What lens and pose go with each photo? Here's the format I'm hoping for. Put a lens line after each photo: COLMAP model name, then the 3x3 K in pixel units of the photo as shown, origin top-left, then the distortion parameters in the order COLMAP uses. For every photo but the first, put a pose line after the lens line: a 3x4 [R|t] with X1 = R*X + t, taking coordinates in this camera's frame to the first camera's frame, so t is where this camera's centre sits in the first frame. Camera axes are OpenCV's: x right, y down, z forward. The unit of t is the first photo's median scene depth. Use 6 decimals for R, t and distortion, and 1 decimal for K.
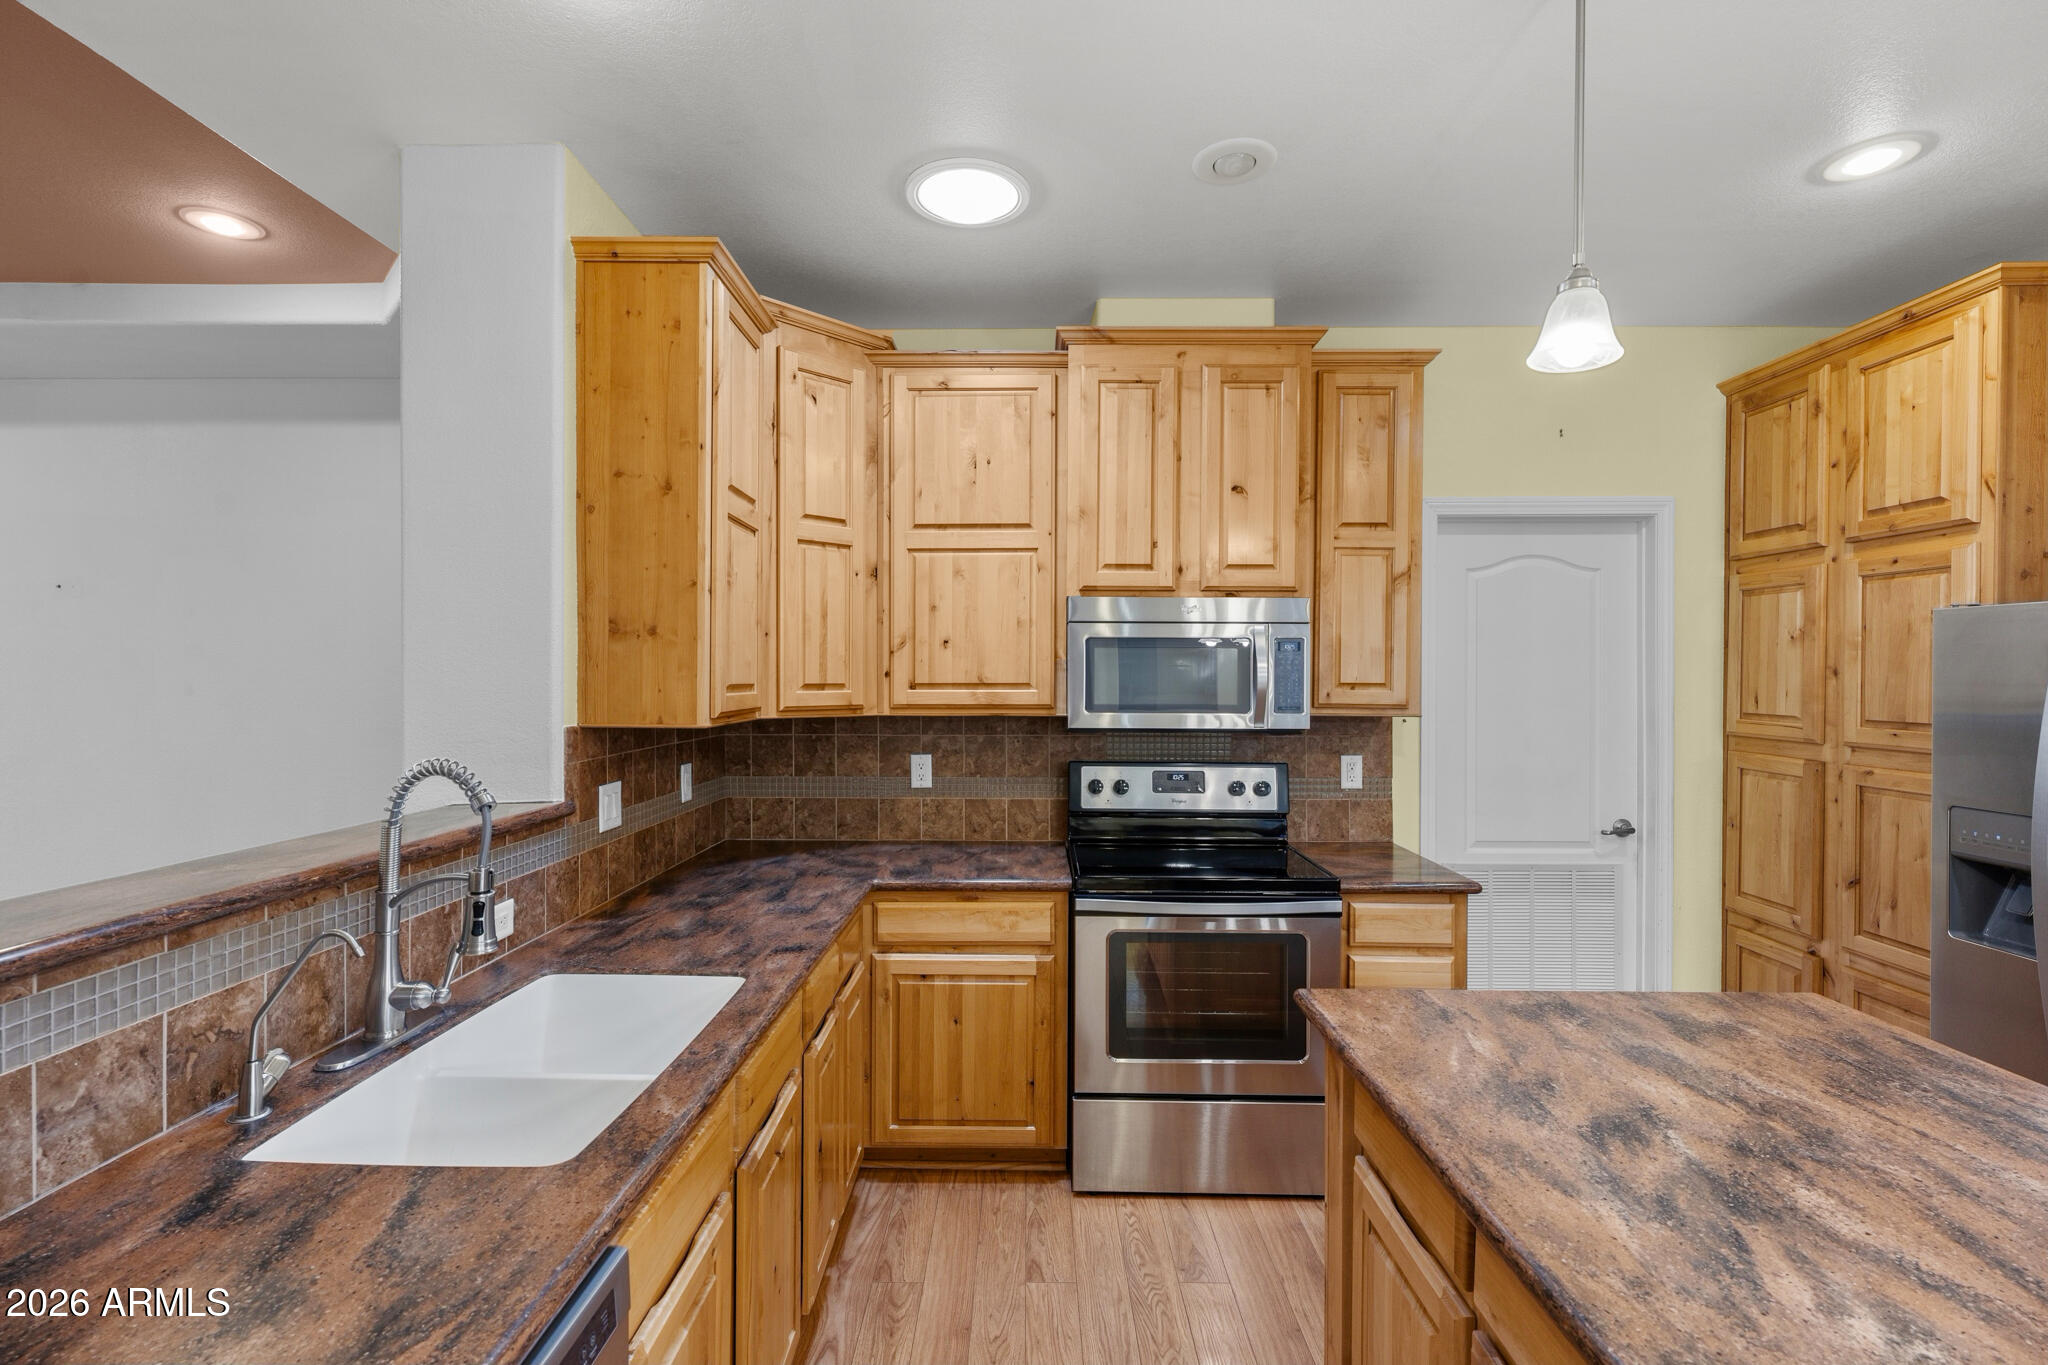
lens RADIAL K [[915.7, 0, 1018.9], [0, 915.7, 678.6], [0, 0, 1]] dist [-0.000149, 0.000023]
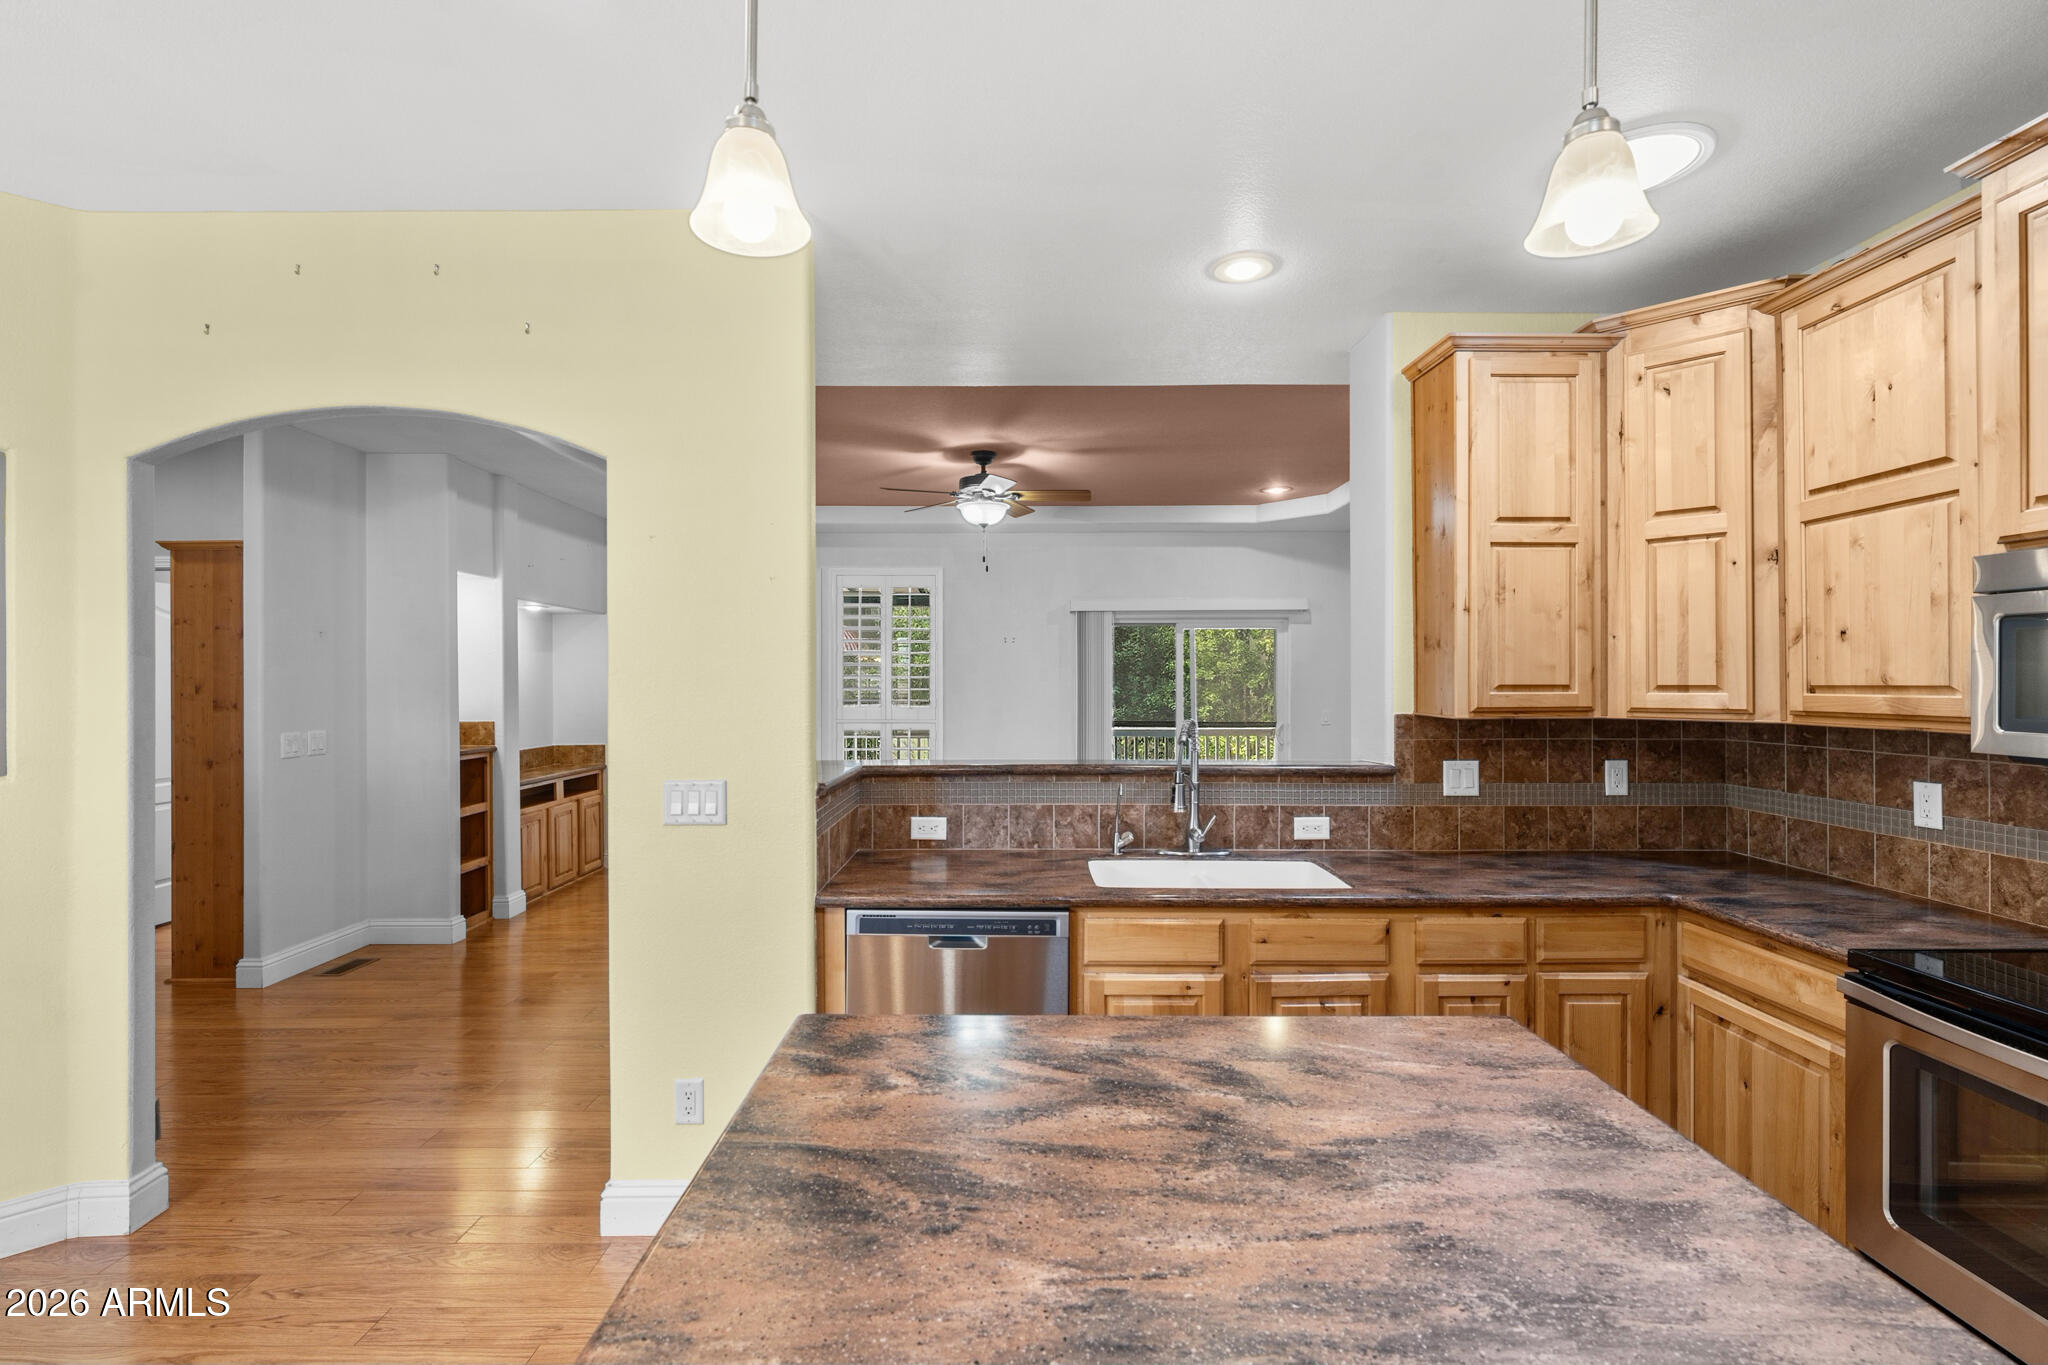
lens RADIAL K [[931.8, 0, 1018.4], [0, 931.8, 678.3], [0, 0, 1]] dist [-0.002398, -0.000045]
pose [[0.017196, -0.004300, -0.999843, 0.727119], [-0.001215, 0.999990, -0.004322, 0.003166], [0.999851, 0.001289, 0.017190, 0.291051]]
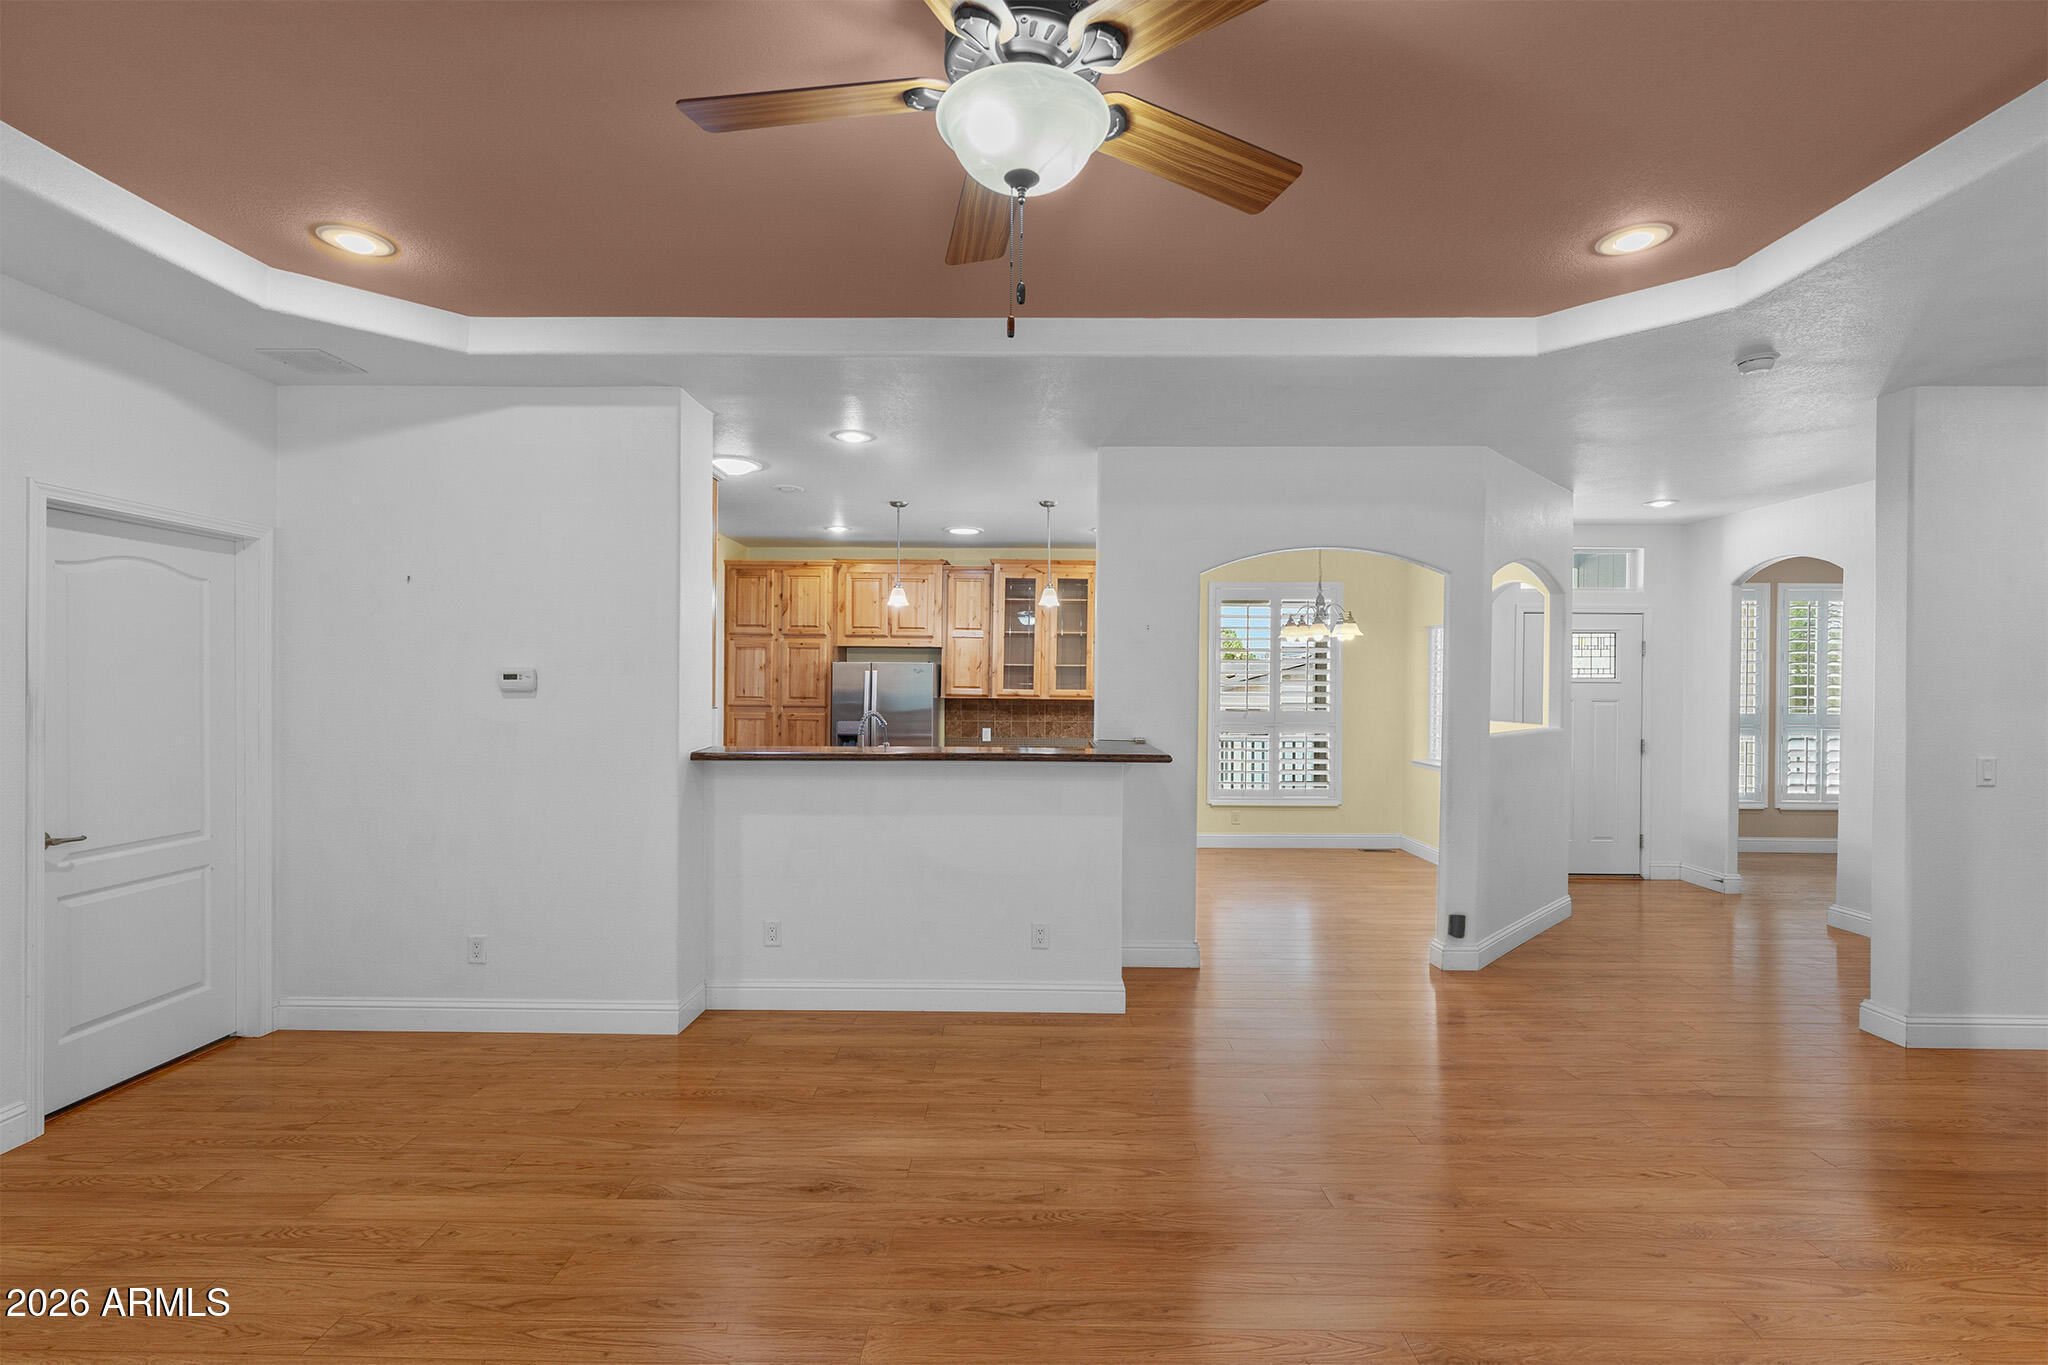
lens RADIAL K [[919.6, 0, 1023.6], [0, 919.6, 683.4], [0, 0, 1]] dist [-0.001852, 0.000396]
pose [[-0.002200, -0.001873, 0.999996, -1.874321], [-0.004251, 0.999989, 0.001864, -0.005819], [-0.999989, -0.004247, -0.002208, 0.246534]]
